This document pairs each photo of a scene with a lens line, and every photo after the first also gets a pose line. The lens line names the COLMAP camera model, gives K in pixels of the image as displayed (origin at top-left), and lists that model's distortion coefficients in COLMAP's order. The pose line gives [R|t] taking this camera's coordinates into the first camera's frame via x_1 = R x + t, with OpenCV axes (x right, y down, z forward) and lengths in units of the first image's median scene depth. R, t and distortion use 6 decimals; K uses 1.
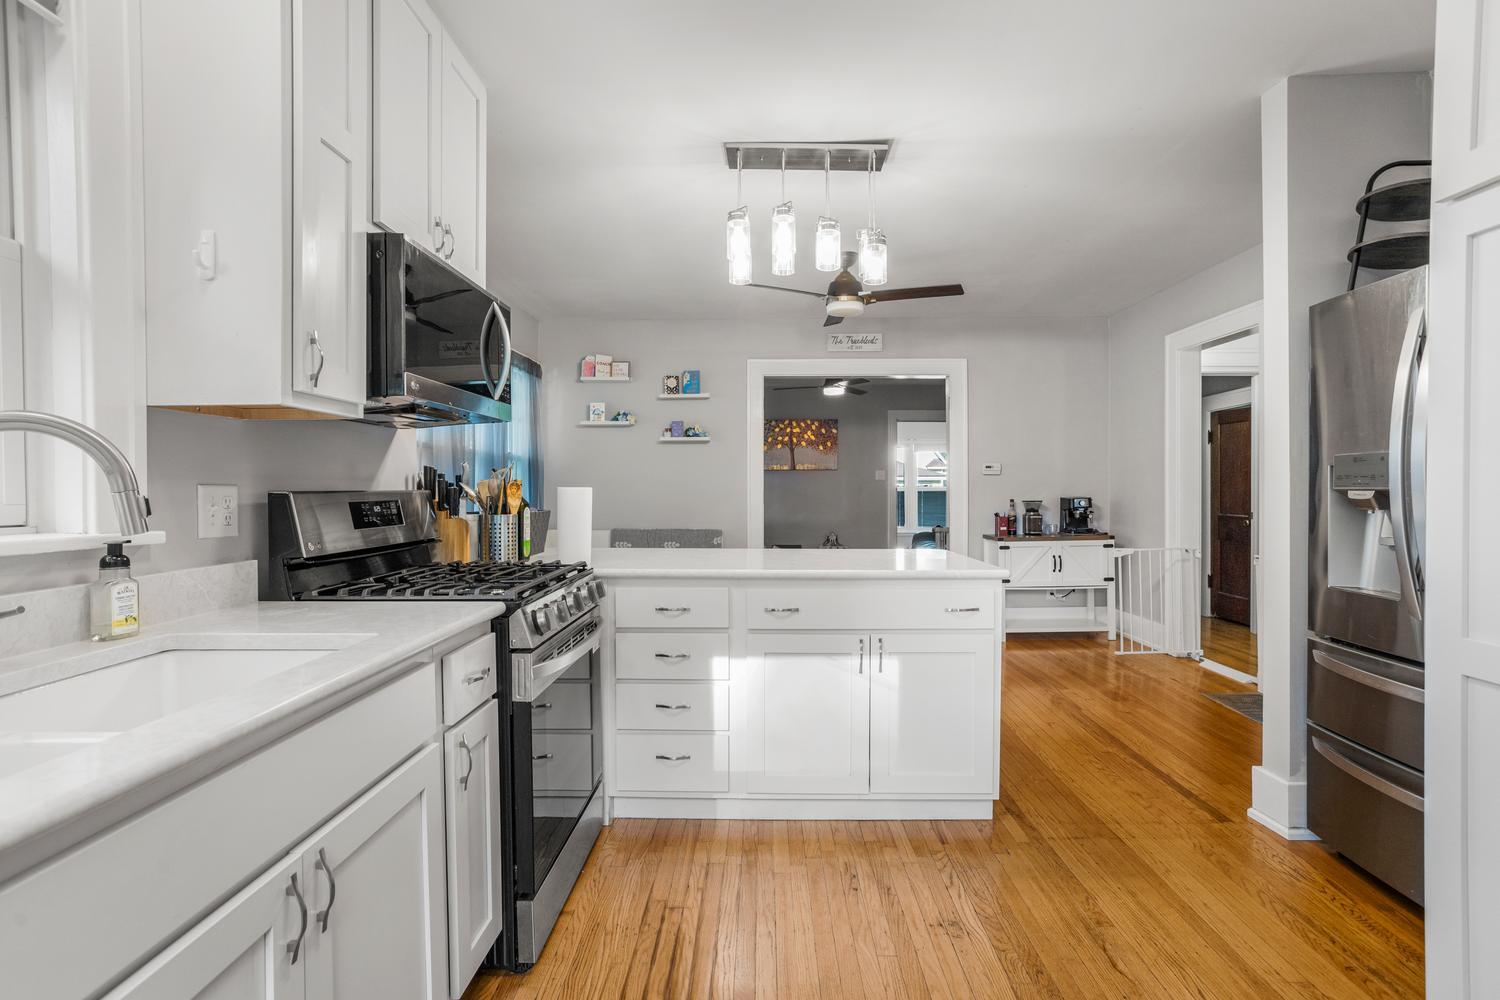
lens RADIAL K [[734.3, 0, 744.2], [0, 734.3, 496.2], [0, 0, 1]] dist [-0.055274, 0.039461]
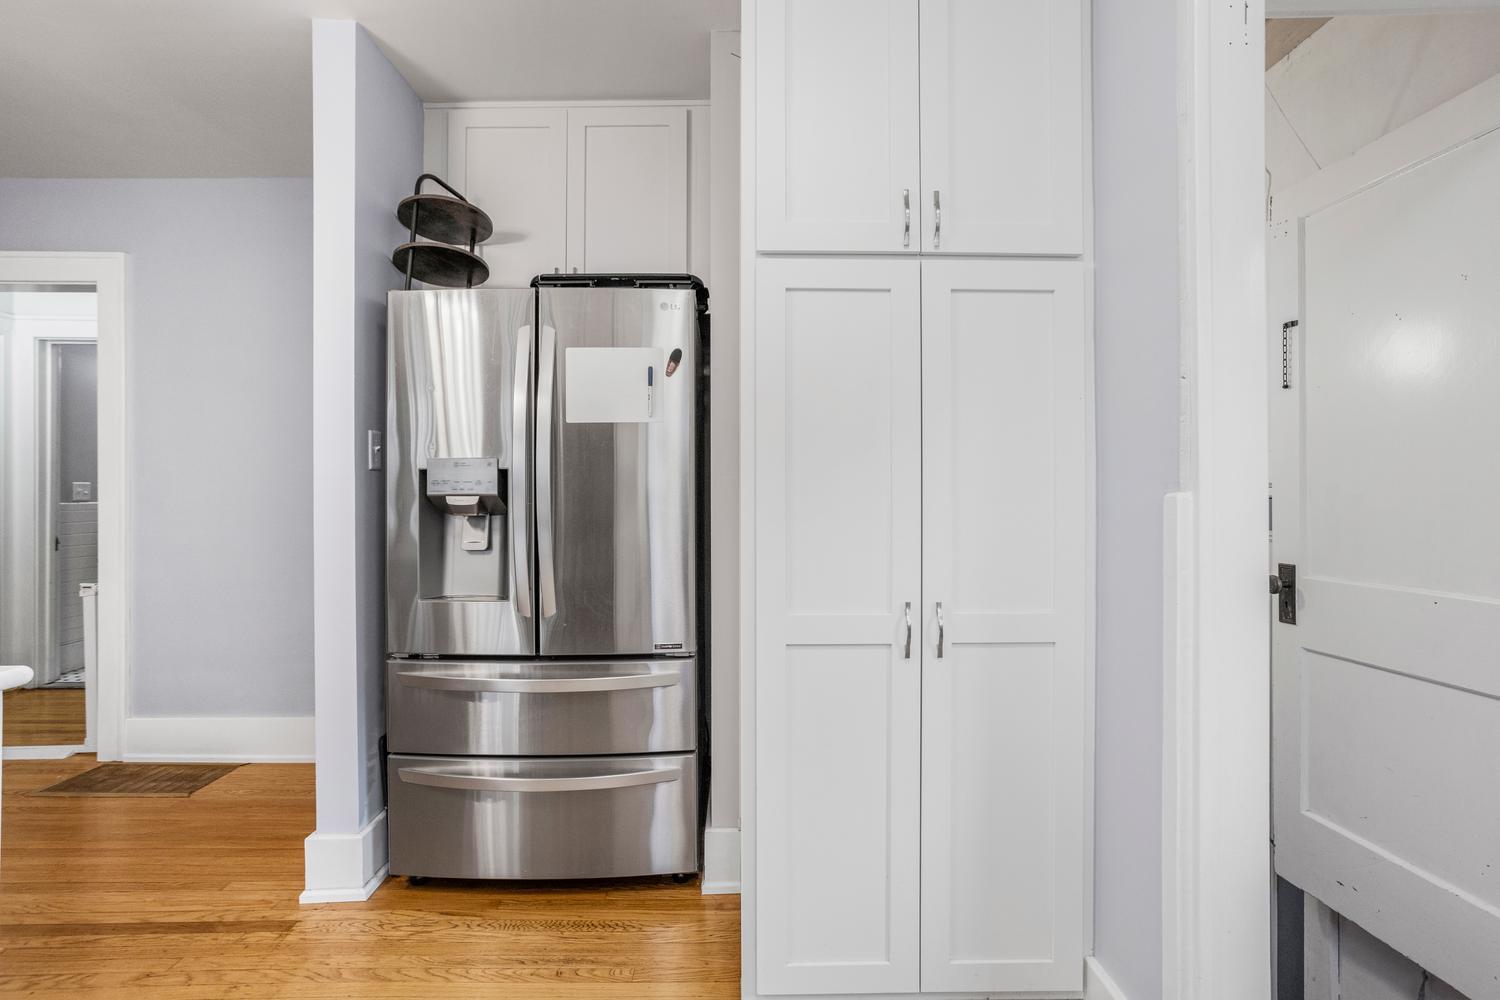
lens RADIAL K [[732.9, 0, 746.1], [0, 732.9, 492.0], [0, 0, 1]] dist [-0.051161, 0.032795]
pose [[-0.035376, 0.008200, 0.999340, -0.129261], [0.010830, 0.999911, -0.007822, -0.001862], [-0.999315, 0.010546, -0.035462, 0.576526]]
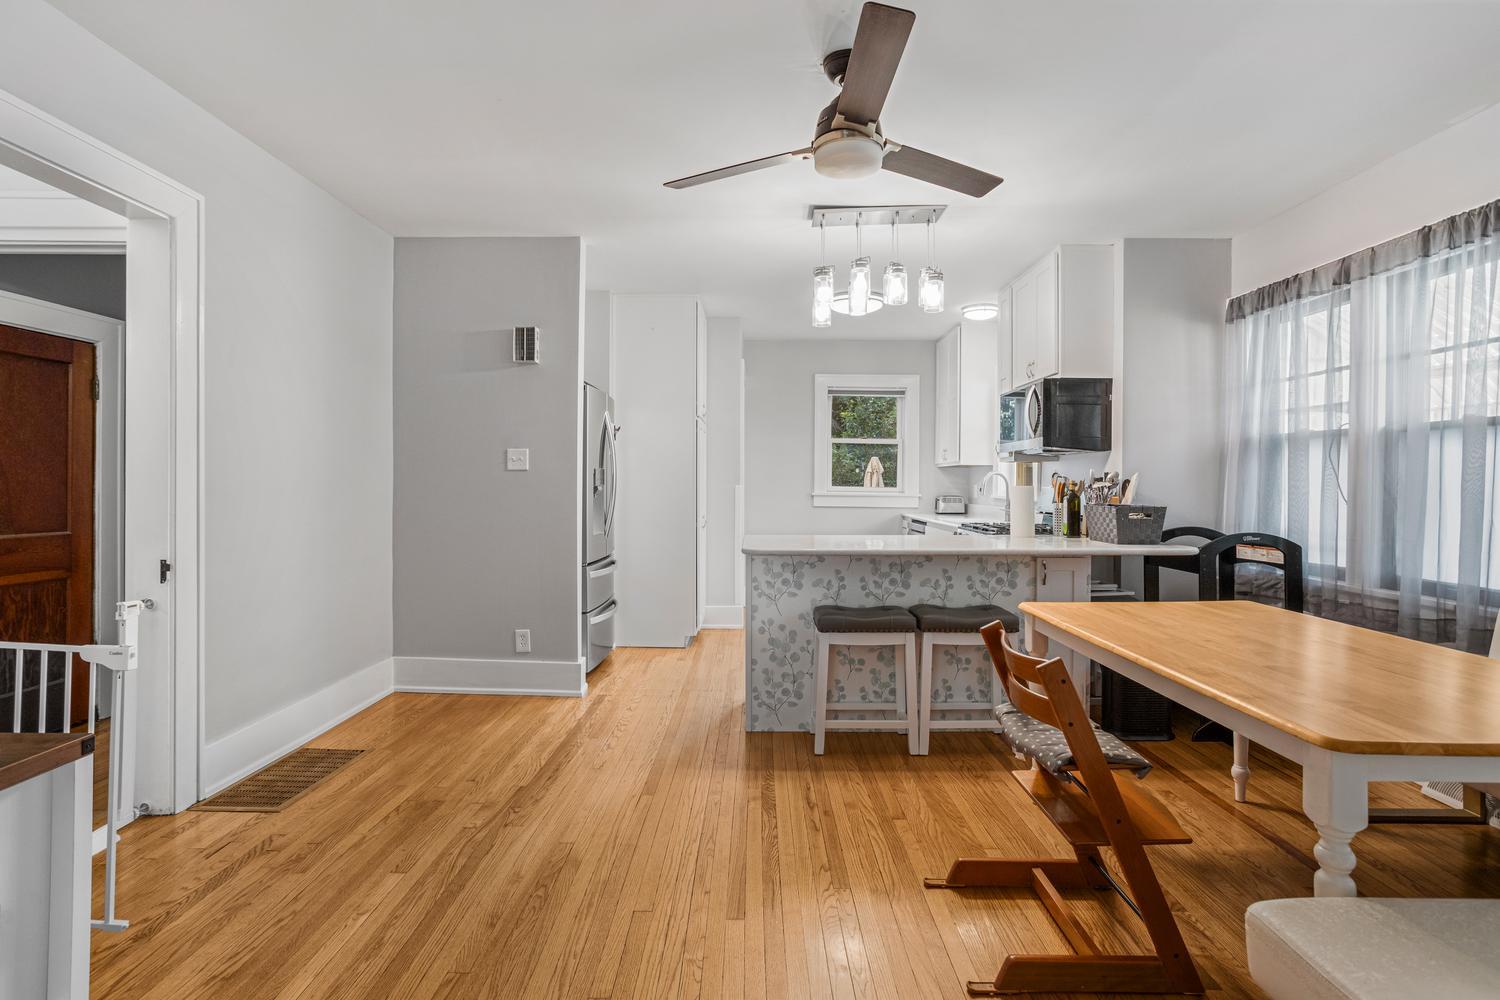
lens RADIAL K [[732.9, 0, 744.1], [0, 732.9, 482.7], [0, 0, 1]] dist [-0.047967, 0.028232]
pose [[-0.999969, -0.001558, -0.007731, 0.399634], [-0.001640, 0.999942, 0.010611, -0.037198], [0.007714, 0.010623, -0.999914, 2.801404]]
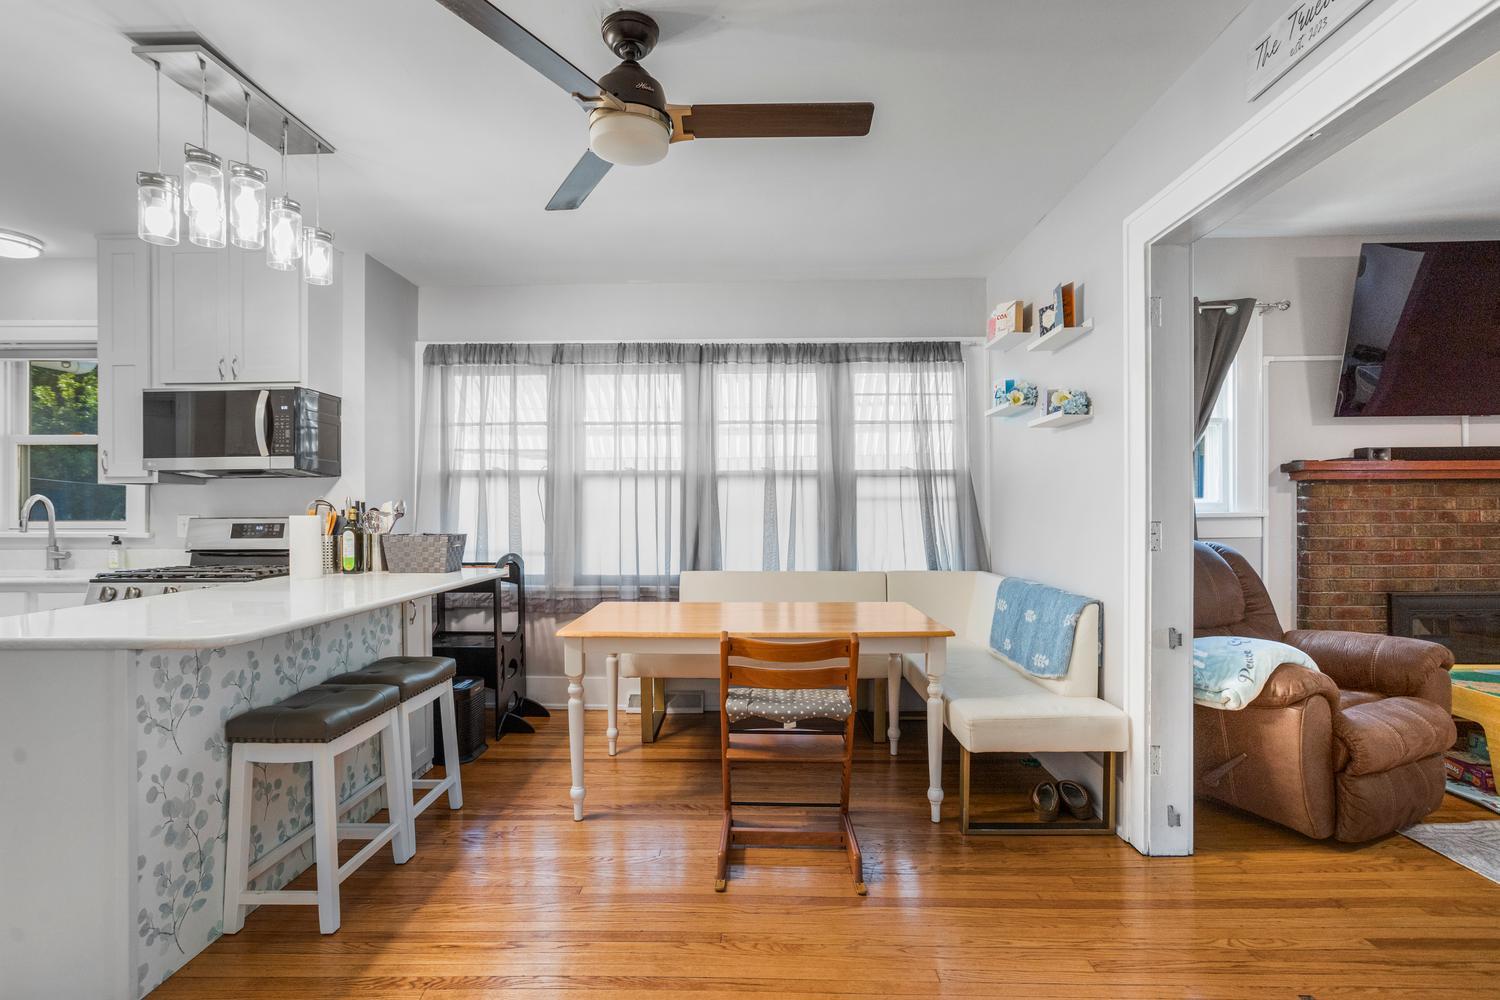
lens RADIAL K [[749.5, 0, 746.3], [0, 749.5, 513.9], [0, 0, 1]] dist [-0.064322, 0.042517]
pose [[-0.000686, 0.004911, -0.999988, 1.129049], [-0.006316, 0.999968, 0.004915, -0.028905], [0.999980, 0.006319, -0.000655, 1.952401]]
